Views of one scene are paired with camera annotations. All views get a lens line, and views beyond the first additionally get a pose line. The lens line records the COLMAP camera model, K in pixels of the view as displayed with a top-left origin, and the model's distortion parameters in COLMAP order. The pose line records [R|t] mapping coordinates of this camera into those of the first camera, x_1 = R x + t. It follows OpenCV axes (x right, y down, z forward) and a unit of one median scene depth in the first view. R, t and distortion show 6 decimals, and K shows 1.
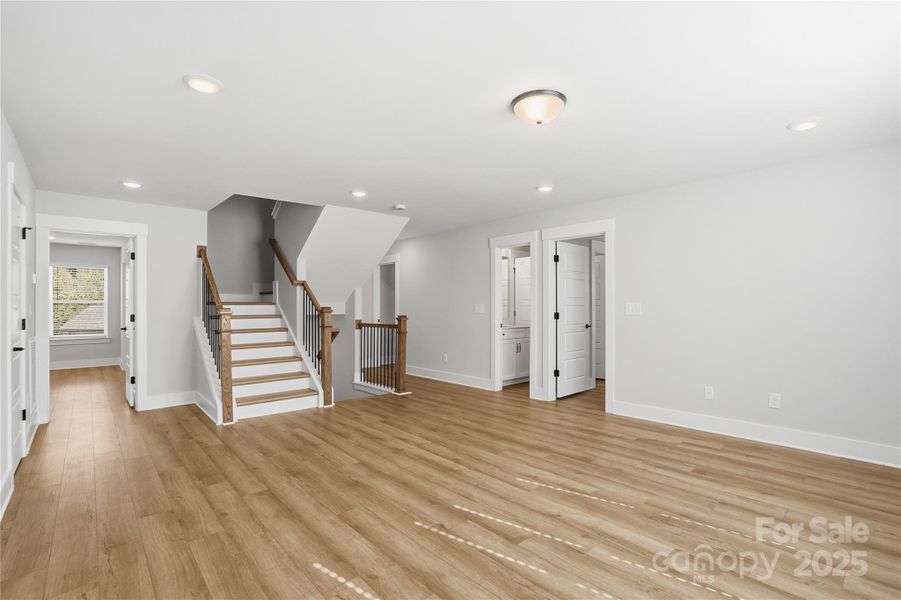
lens RADIAL K [[422.2, 0, 455.1], [0, 422.2, 305.5], [0, 0, 1]] dist [-0.064137, 0.026102]
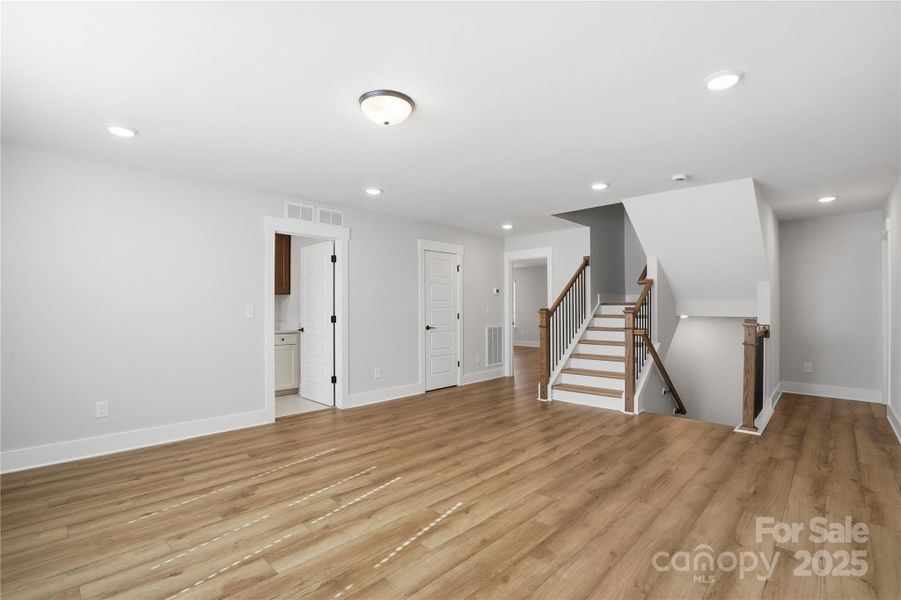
lens RADIAL K [[422.2, 0, 455.1], [0, 422.2, 305.5], [0, 0, 1]] dist [-0.064137, 0.026102]
pose [[0.079292, -0.001778, -0.996850, 0.982271], [0.005190, 0.999986, -0.001371, -0.003774], [0.996838, -0.005065, 0.079300, 0.874365]]
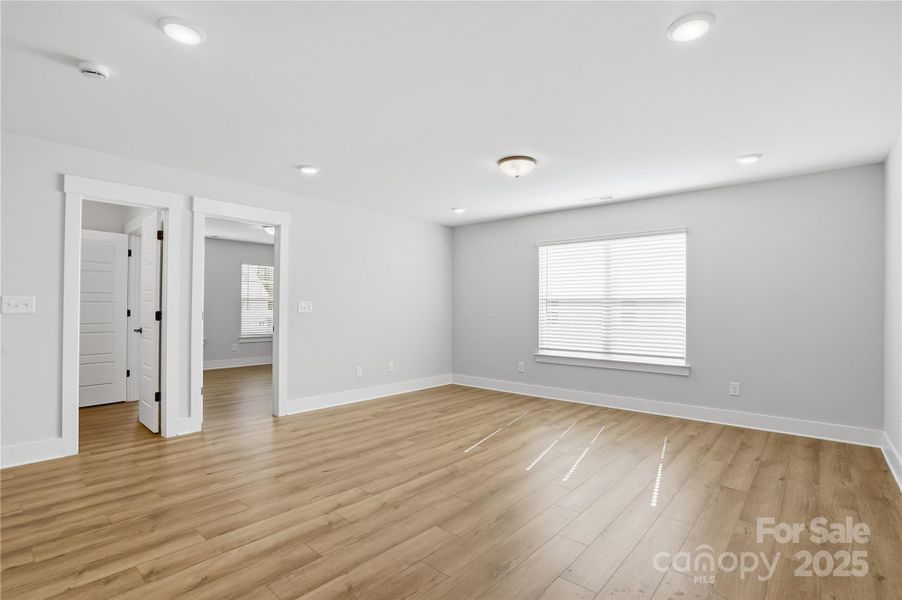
lens RADIAL K [[422.6, 0, 455.6], [0, 422.6, 305.5], [0, 0, 1]] dist [-0.064137, 0.026102]
pose [[-0.119205, 0.009824, 0.992821, -0.975234], [-0.011752, 0.999867, -0.011305, 0.016161], [-0.992800, -0.013015, -0.119074, 1.114631]]
